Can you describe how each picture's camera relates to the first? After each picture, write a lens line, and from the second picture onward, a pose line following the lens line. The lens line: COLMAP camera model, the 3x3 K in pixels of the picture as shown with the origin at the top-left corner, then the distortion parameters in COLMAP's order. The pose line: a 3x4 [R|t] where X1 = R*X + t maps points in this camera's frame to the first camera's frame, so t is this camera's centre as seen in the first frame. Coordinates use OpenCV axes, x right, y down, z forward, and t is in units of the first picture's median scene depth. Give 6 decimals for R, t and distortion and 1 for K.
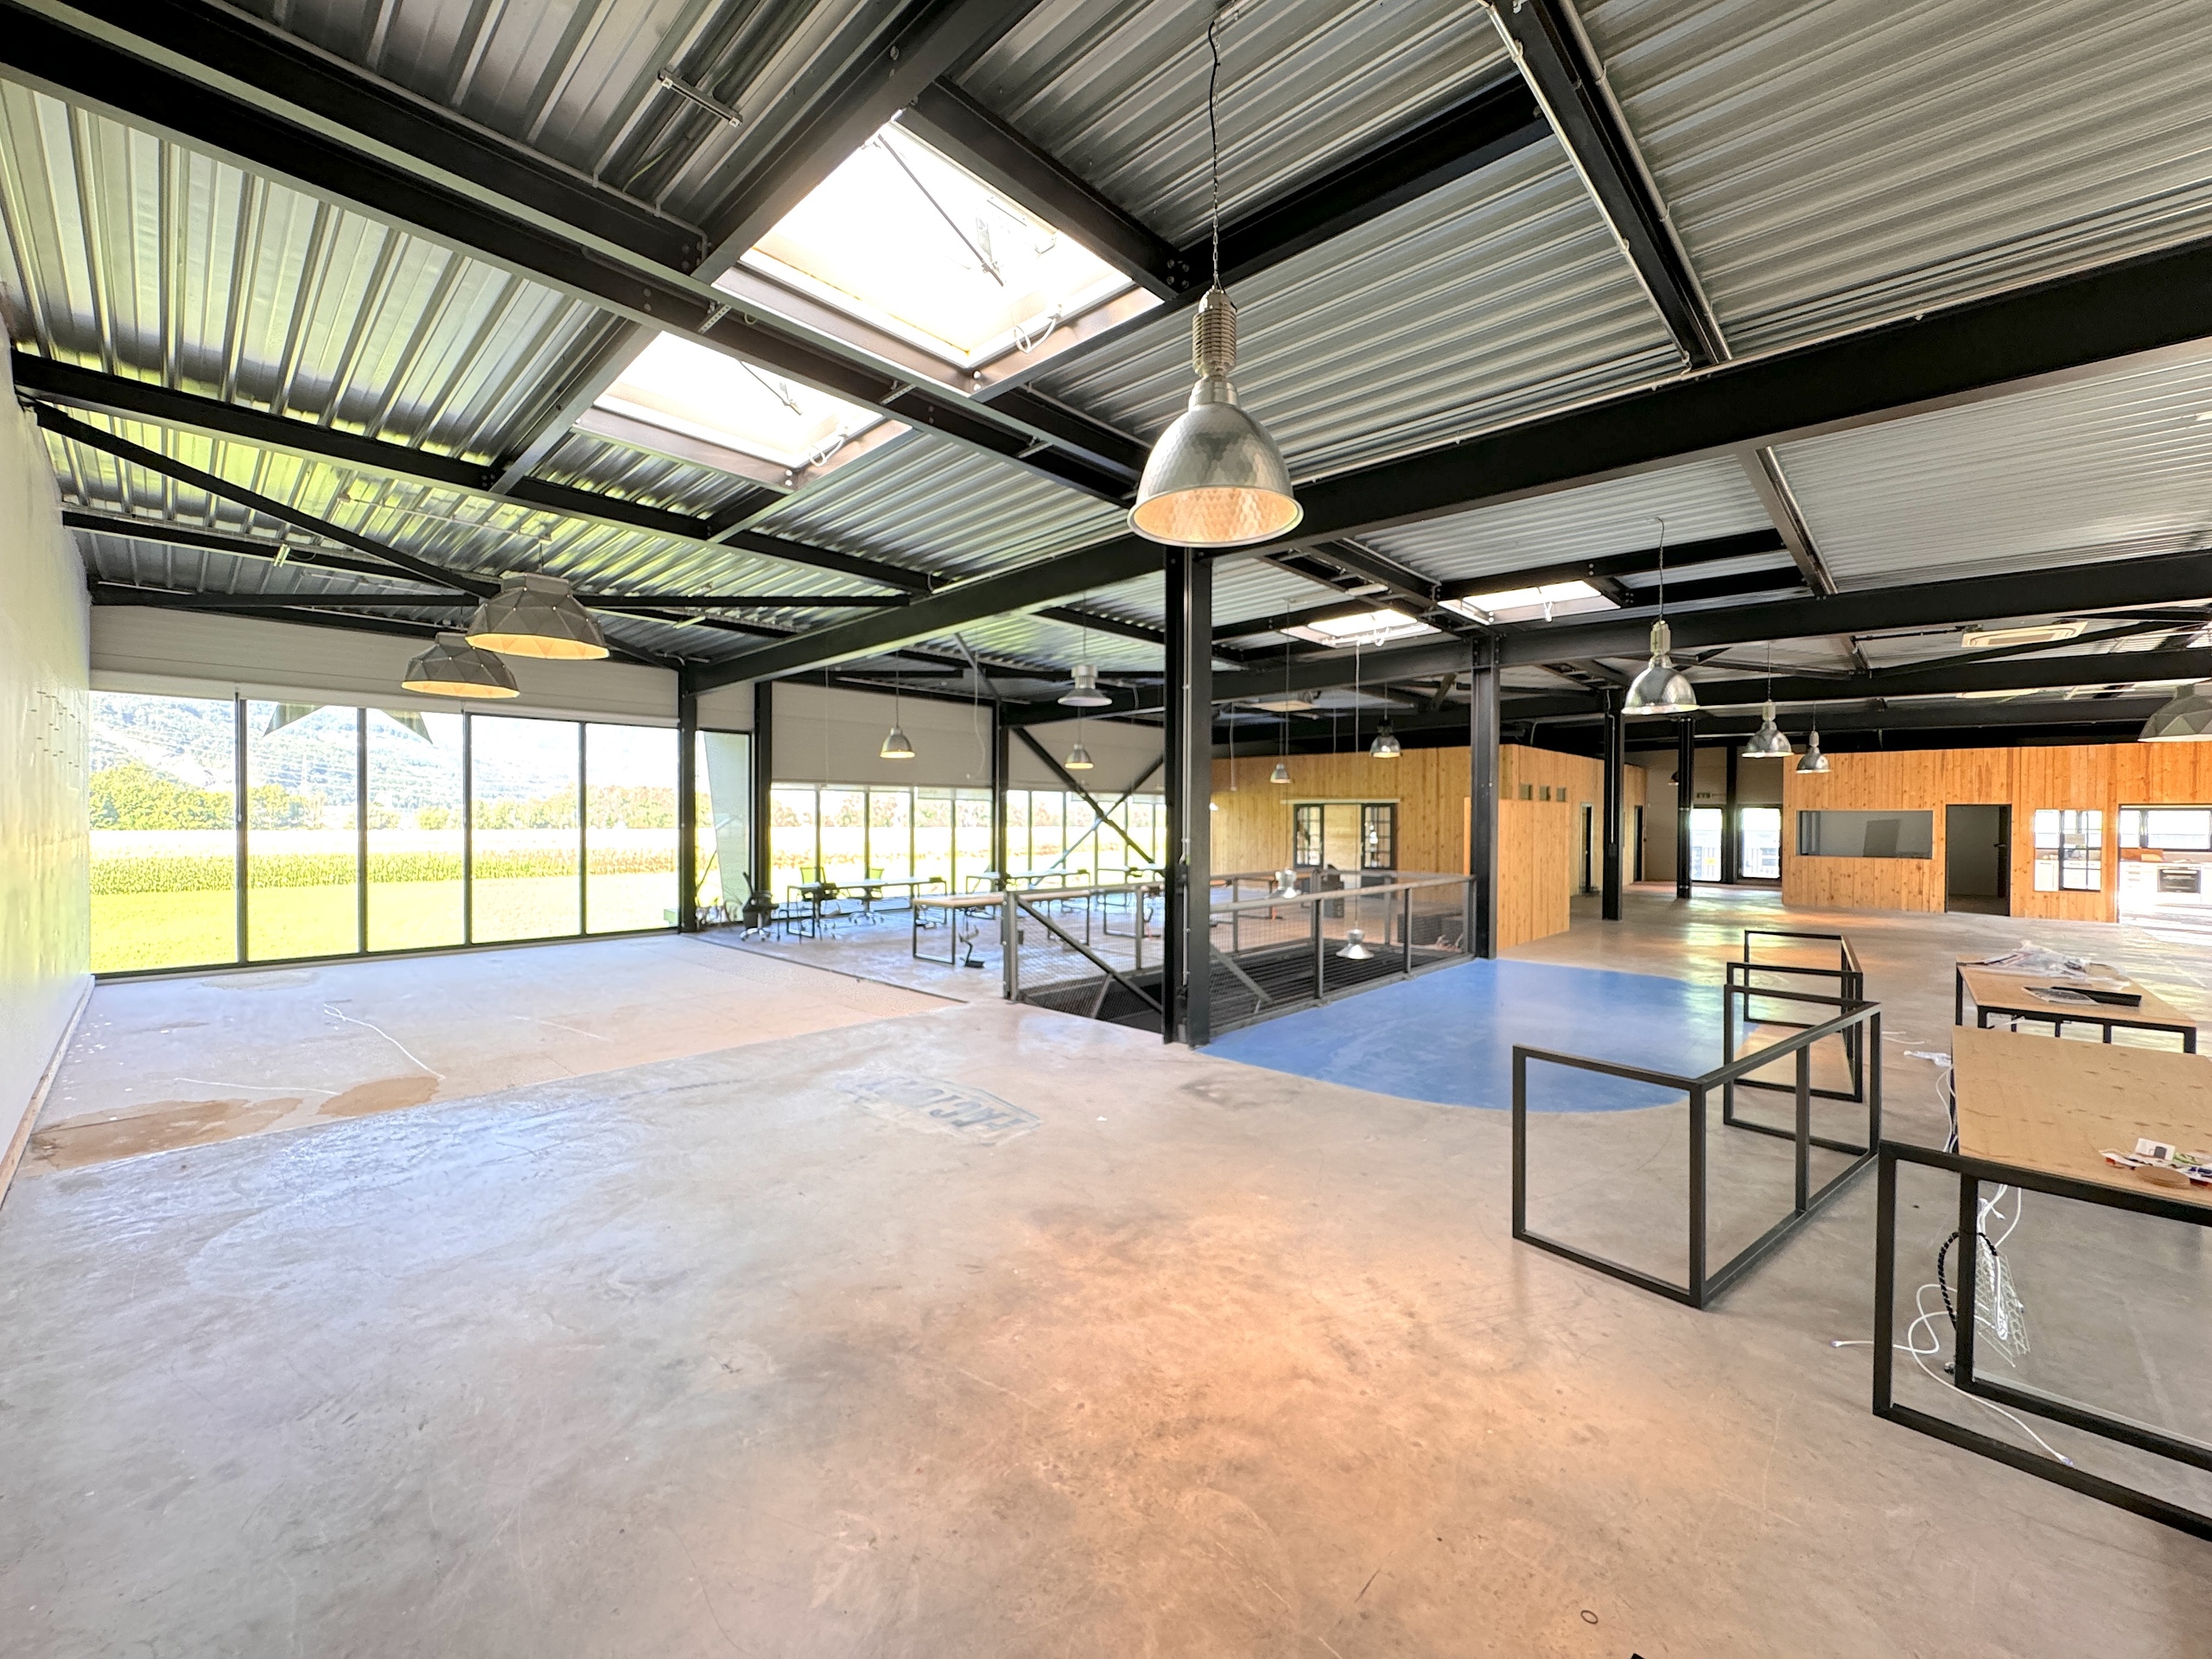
lens RADIAL K [[882.9, 0, 1090.8], [0, 882.9, 823.0], [0, 0, 1]] dist [-0.000131, 0.000251]
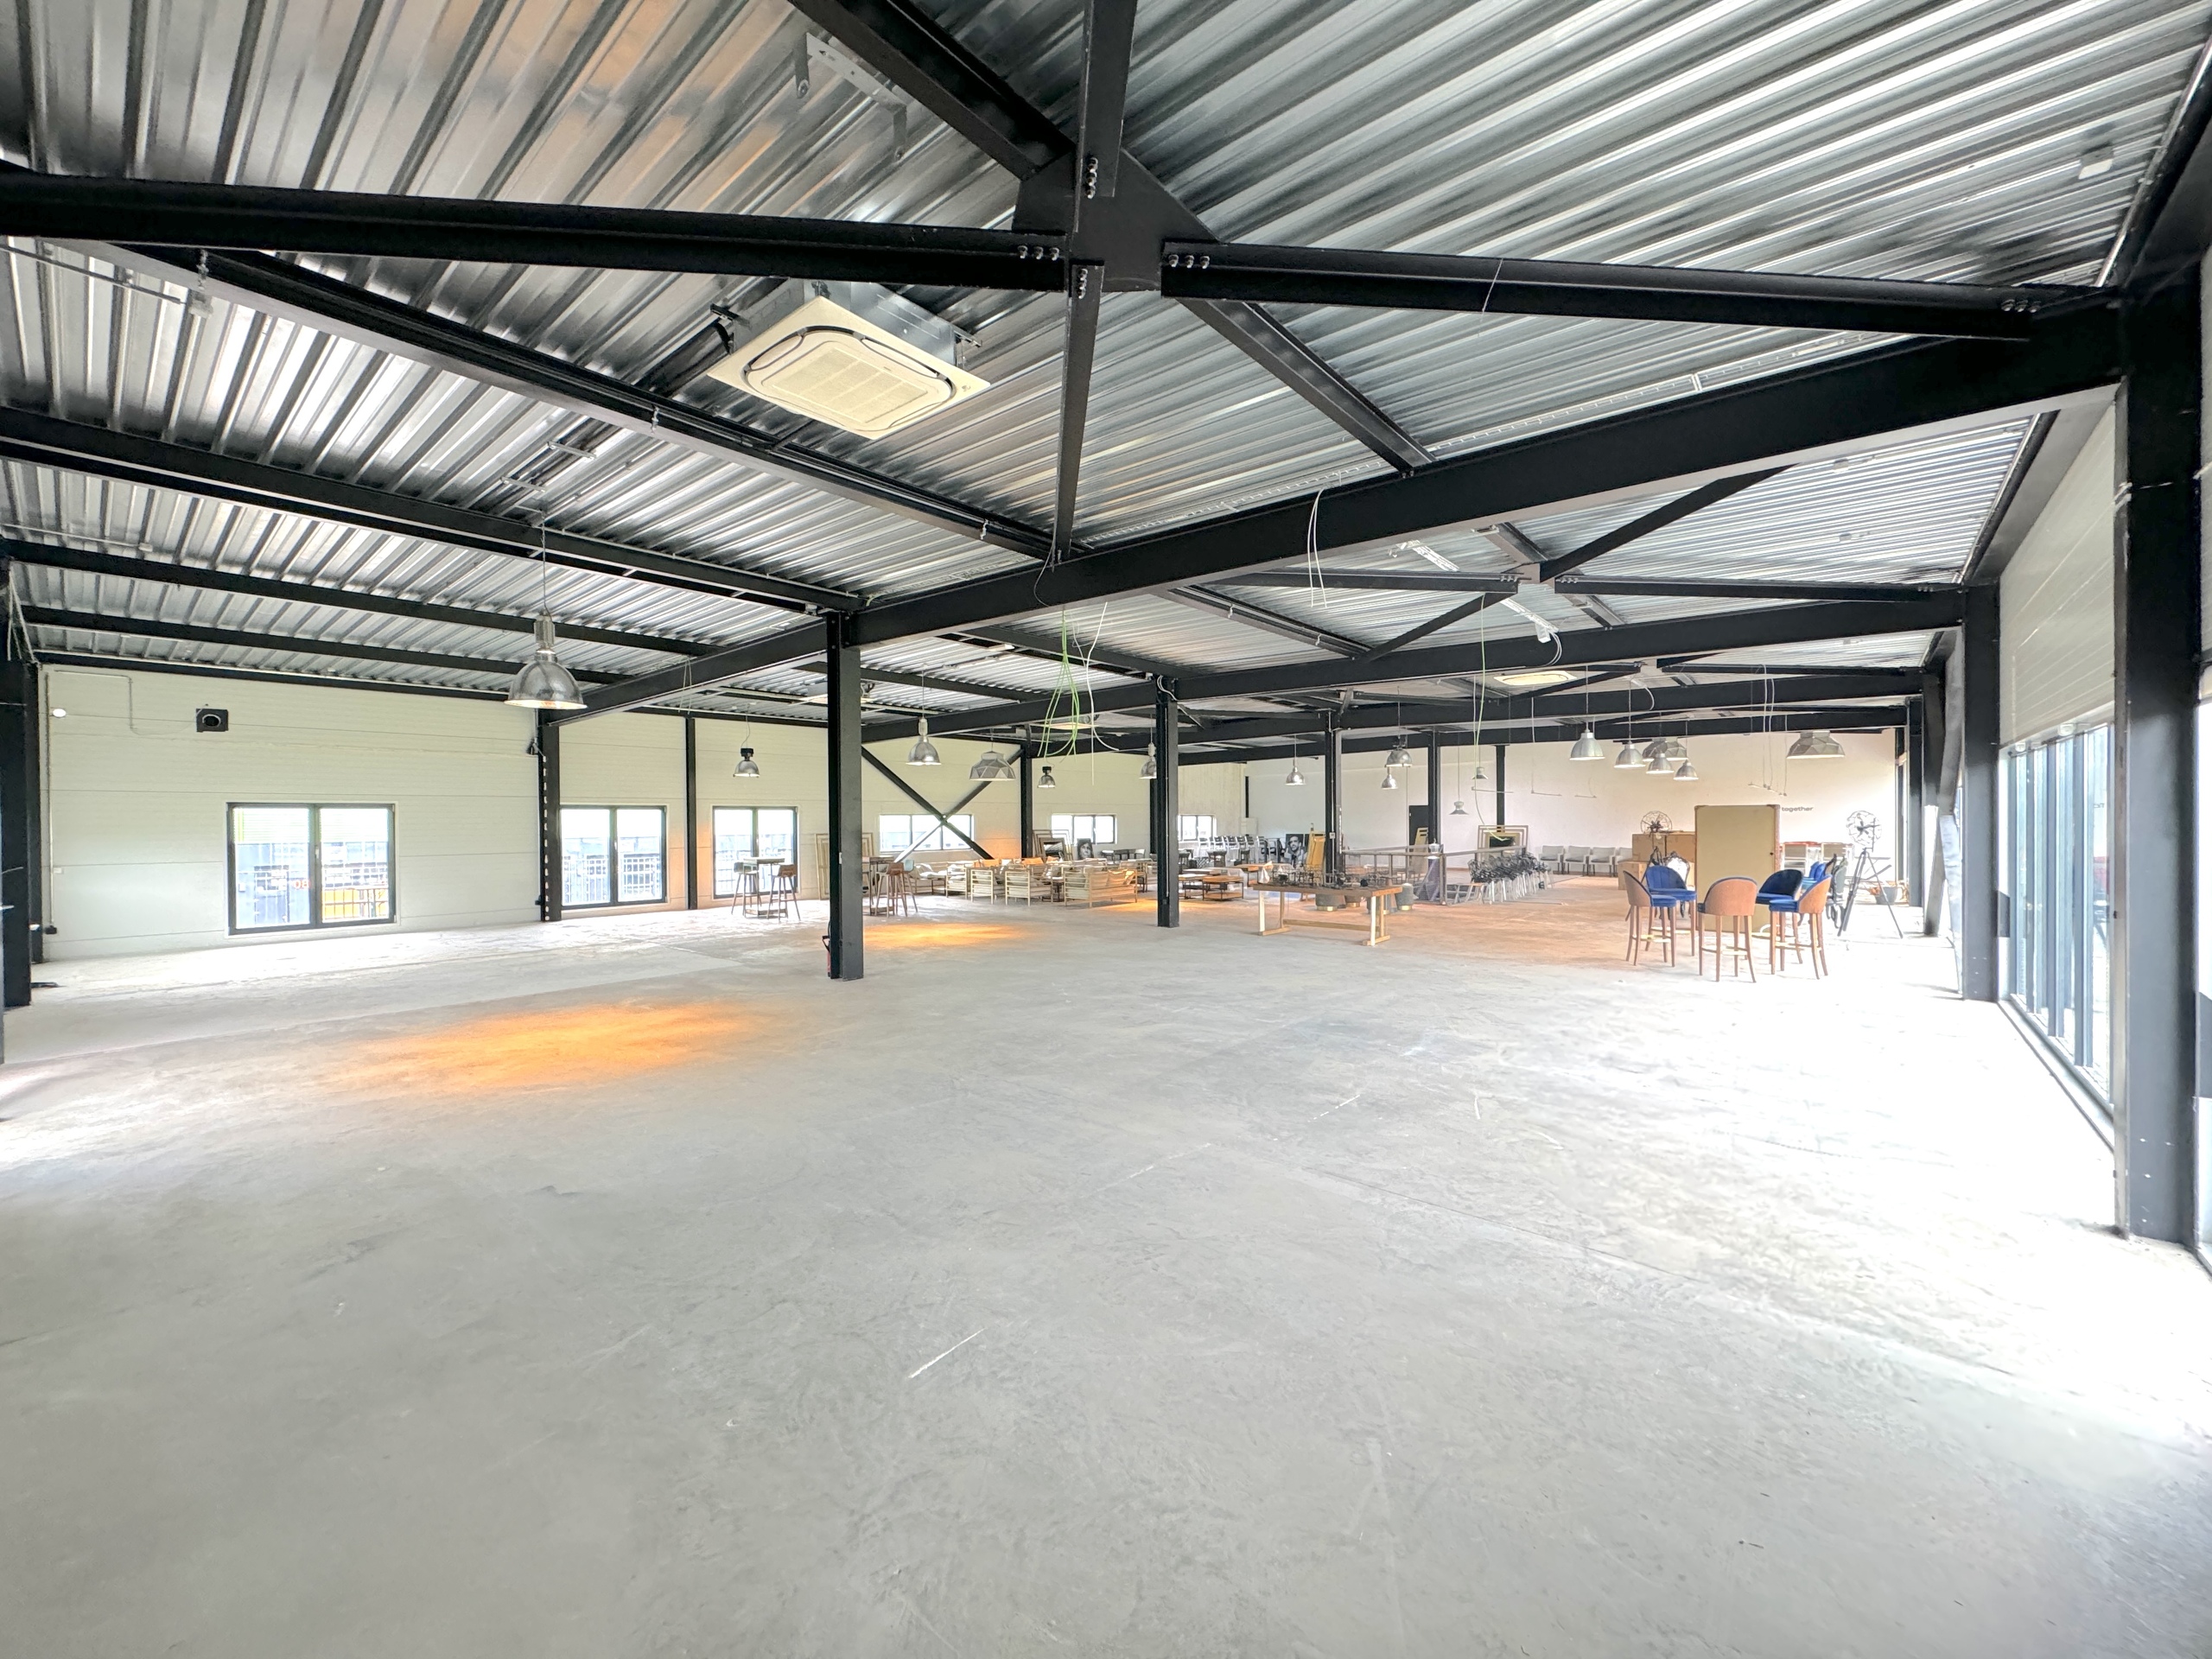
lens RADIAL K [[882.9, 0, 1114.1], [0, 882.9, 828.2], [0, 0, 1]] dist [-0.000131, 0.000251]
pose [[0.997857, -0.013079, 0.064117, 0.310824], [0.012408, 0.999864, 0.010859, -0.011460], [-0.064250, -0.010040, 0.997883, -0.297610]]
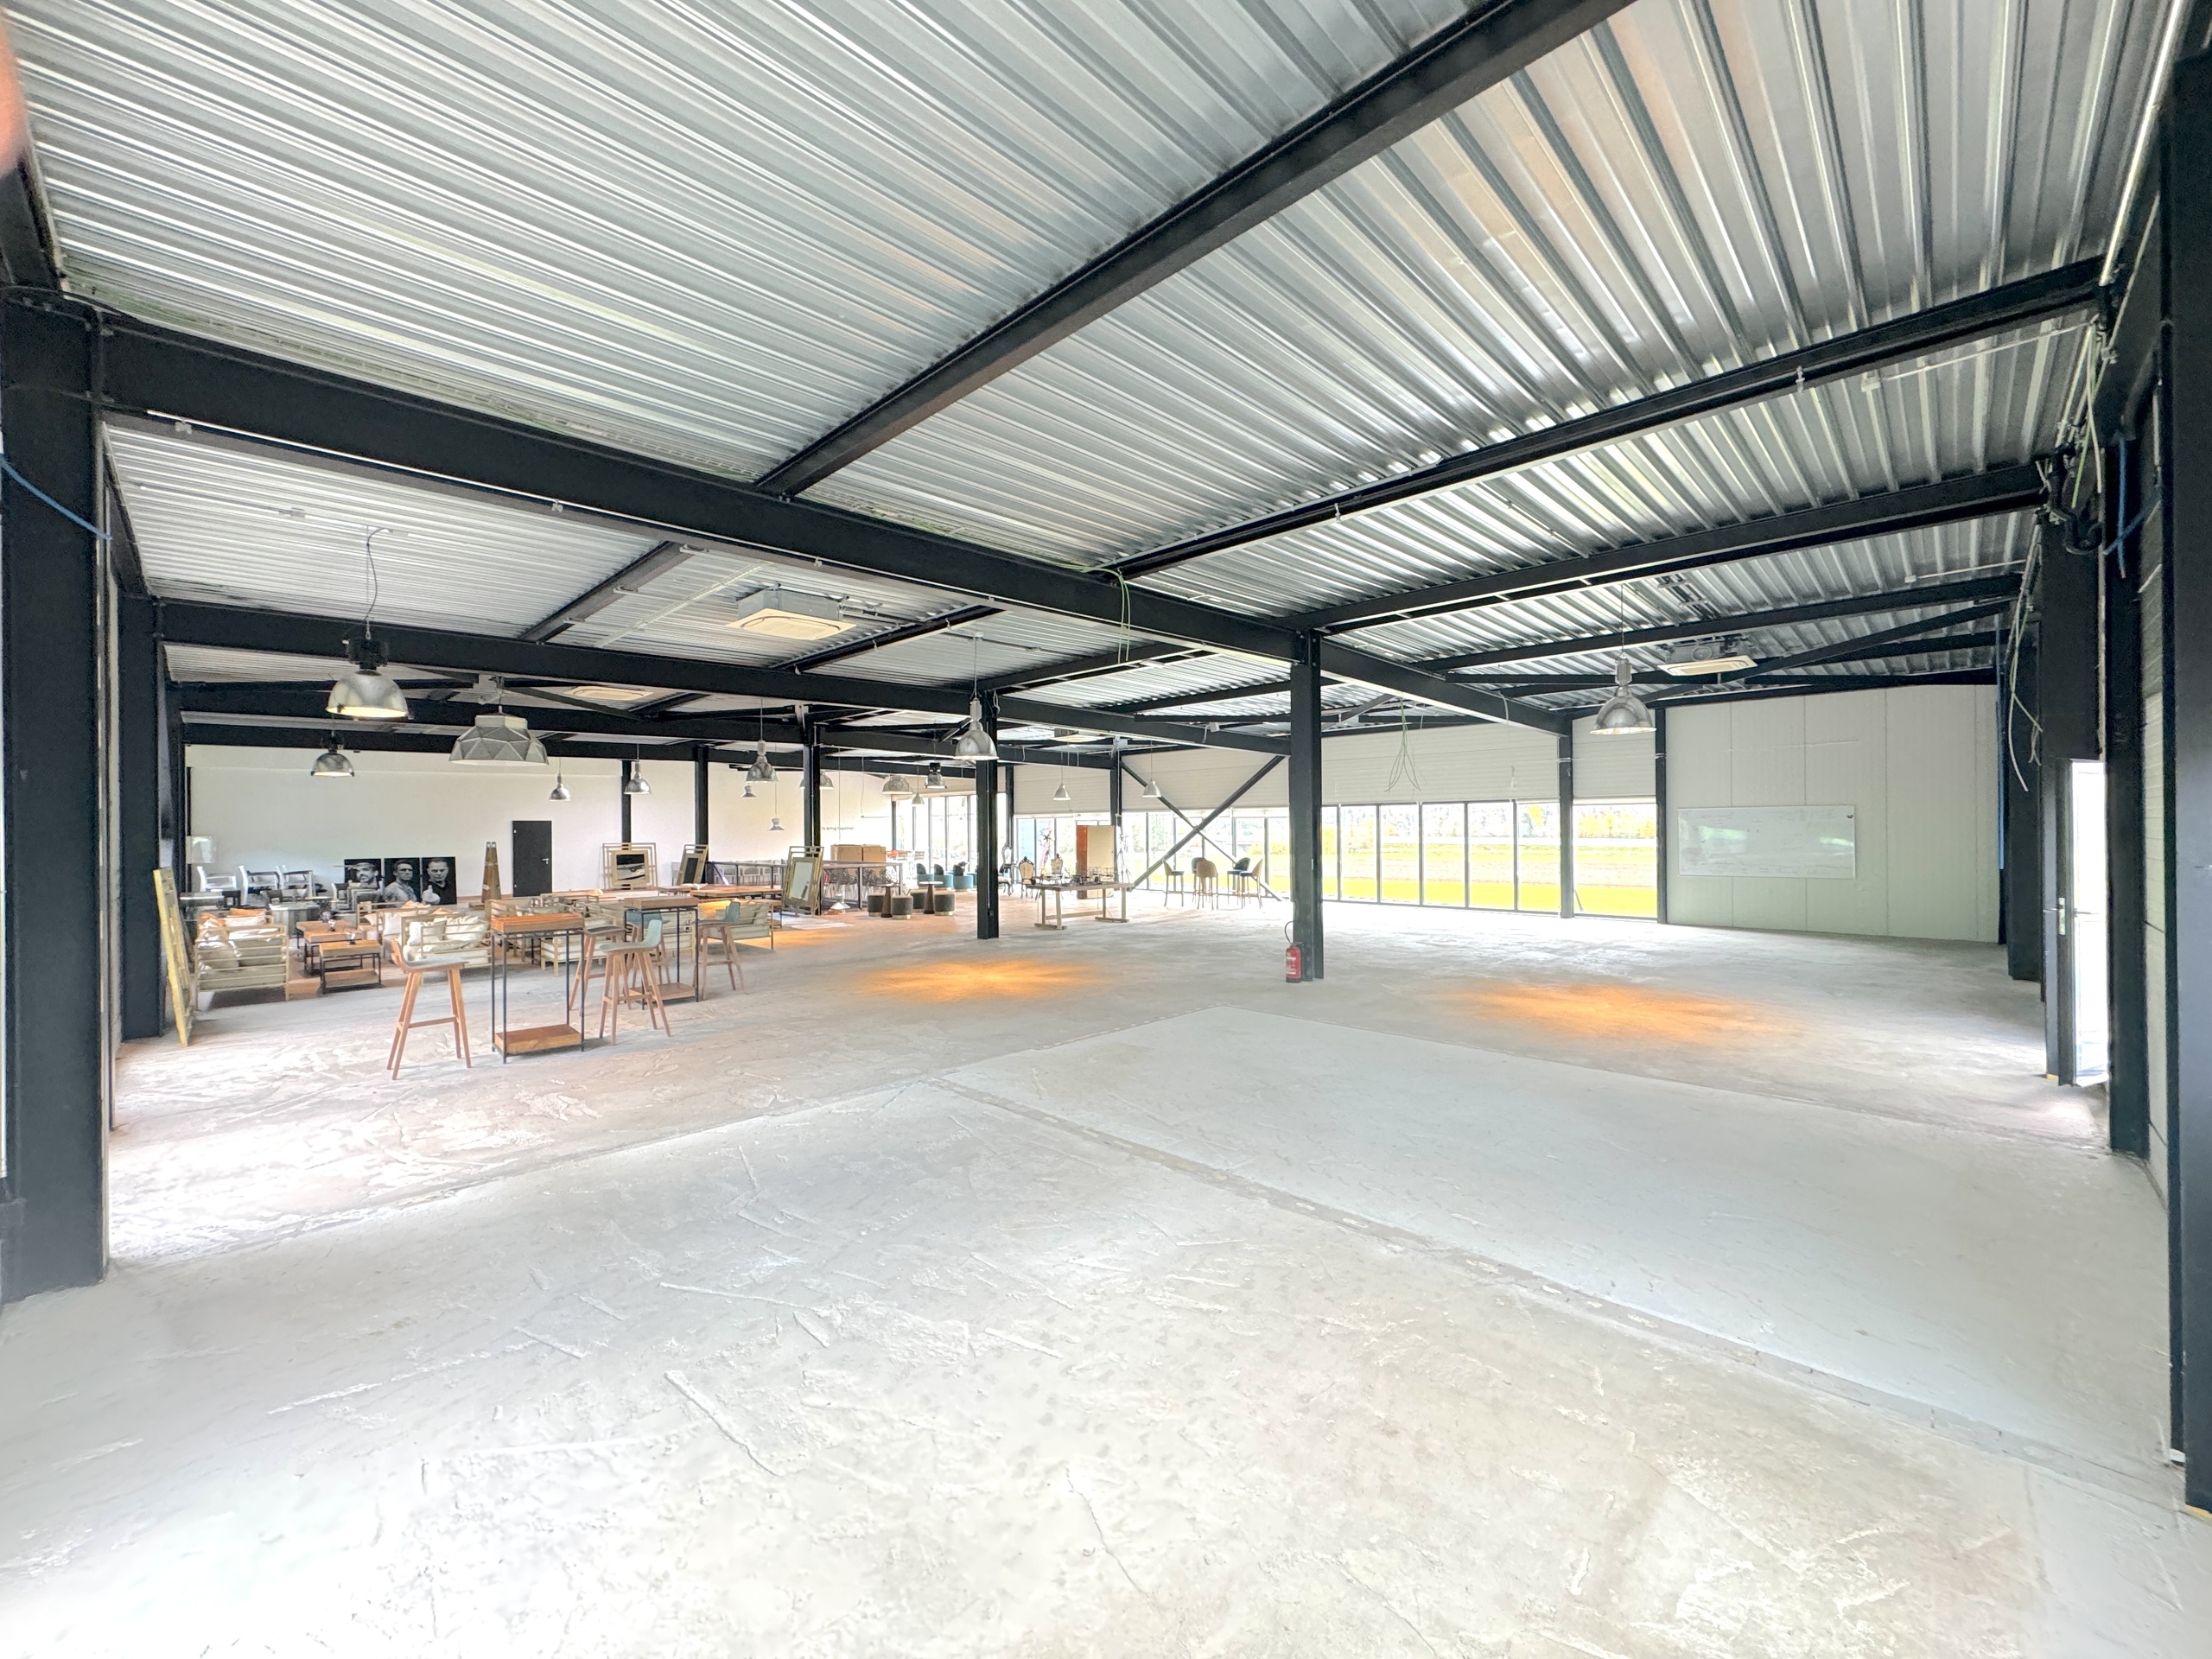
lens RADIAL K [[882.9, 0, 1116.7], [0, 882.9, 830.4], [0, 0, 1]] dist [-0.000131, 0.000251]
pose [[0.020129, -0.006592, 0.999776, -0.817472], [0.011908, 0.999909, 0.006353, -0.013212], [-0.999726, 0.011778, 0.020206, 0.744780]]
